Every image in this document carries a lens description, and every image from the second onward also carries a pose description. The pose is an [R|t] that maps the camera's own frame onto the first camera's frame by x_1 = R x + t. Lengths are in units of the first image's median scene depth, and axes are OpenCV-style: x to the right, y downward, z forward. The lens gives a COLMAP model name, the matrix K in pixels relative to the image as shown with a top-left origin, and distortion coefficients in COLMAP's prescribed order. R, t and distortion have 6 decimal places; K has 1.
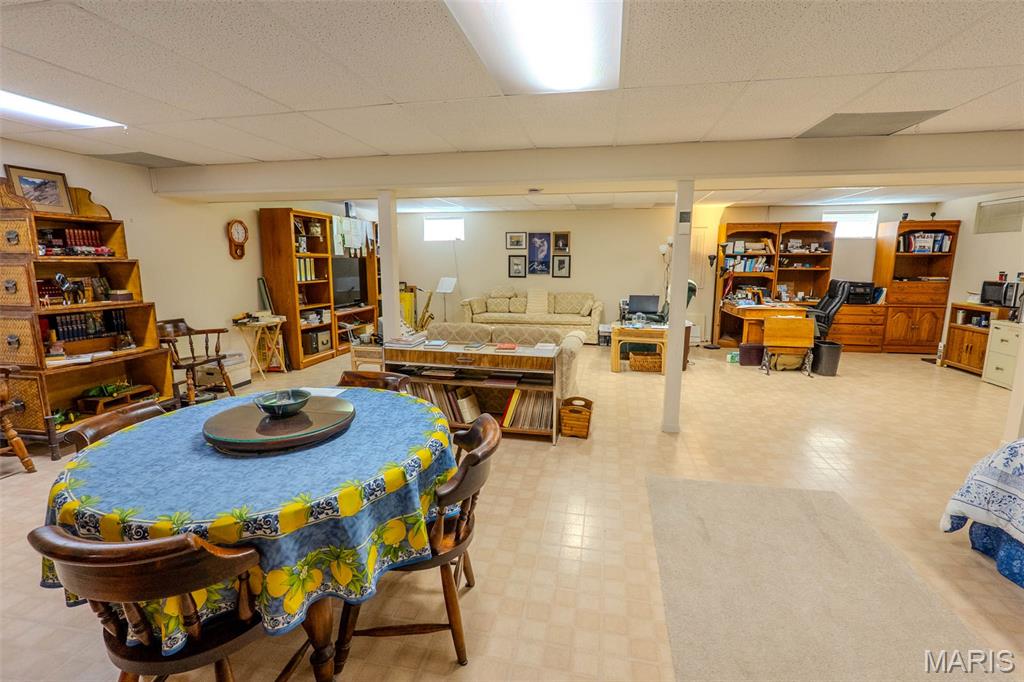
lens RADIAL K [[472.5, 0, 514.0], [0, 472.5, 338.6], [0, 0, 1]] dist [-0.003393, 0.000533]
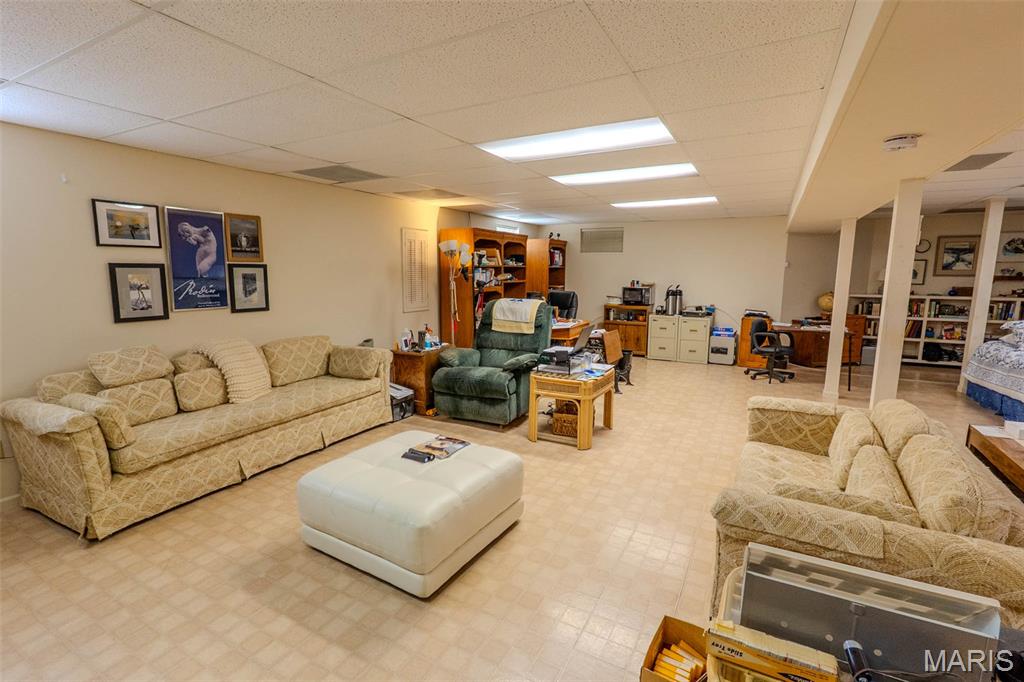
lens RADIAL K [[472.5, 0, 514.0], [0, 472.5, 338.6], [0, 0, 1]] dist [-0.003393, 0.000533]
pose [[0.282427, -0.136958, 0.949462, -0.282495], [0.158772, 0.982779, 0.094536, -0.105508], [-0.946058, 0.124048, 0.299308, 0.613112]]
